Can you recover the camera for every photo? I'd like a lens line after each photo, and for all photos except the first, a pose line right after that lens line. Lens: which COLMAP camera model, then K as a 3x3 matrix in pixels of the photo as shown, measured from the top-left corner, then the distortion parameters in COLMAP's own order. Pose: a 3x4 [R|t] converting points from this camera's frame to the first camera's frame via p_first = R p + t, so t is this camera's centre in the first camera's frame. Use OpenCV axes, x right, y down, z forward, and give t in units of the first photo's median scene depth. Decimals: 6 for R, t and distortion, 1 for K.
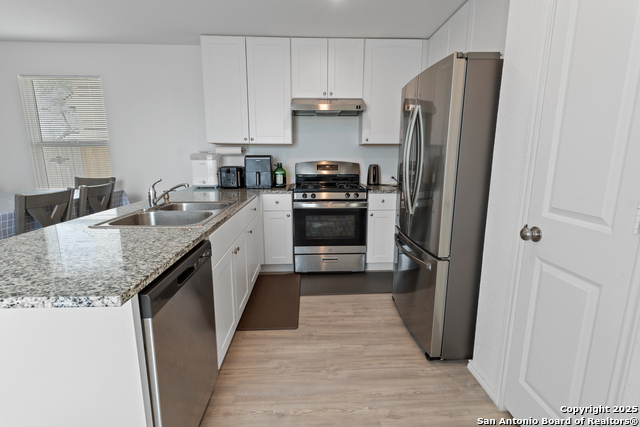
lens RADIAL K [[308.1, 0, 320.0], [0, 308.1, 213.5], [0, 0, 1]] dist [0.001382, 0.000129]
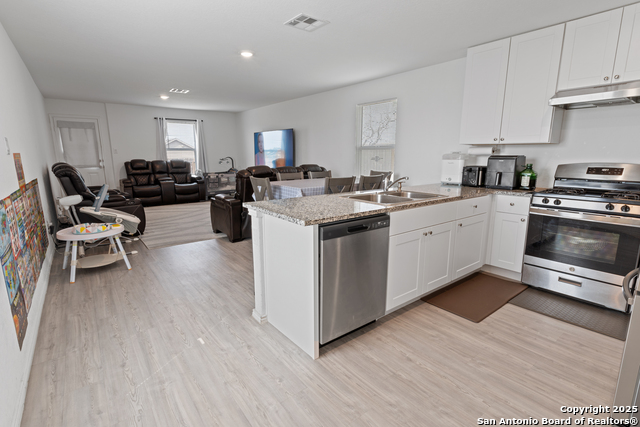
lens RADIAL K [[308.1, 0, 320.0], [0, 308.1, 213.5], [0, 0, 1]] dist [0.001382, 0.000129]
pose [[0.580959, 0.151481, -0.799713, 0.288883], [-0.152555, 0.985382, 0.075825, 0.010005], [0.799508, 0.077949, 0.595576, -0.049000]]
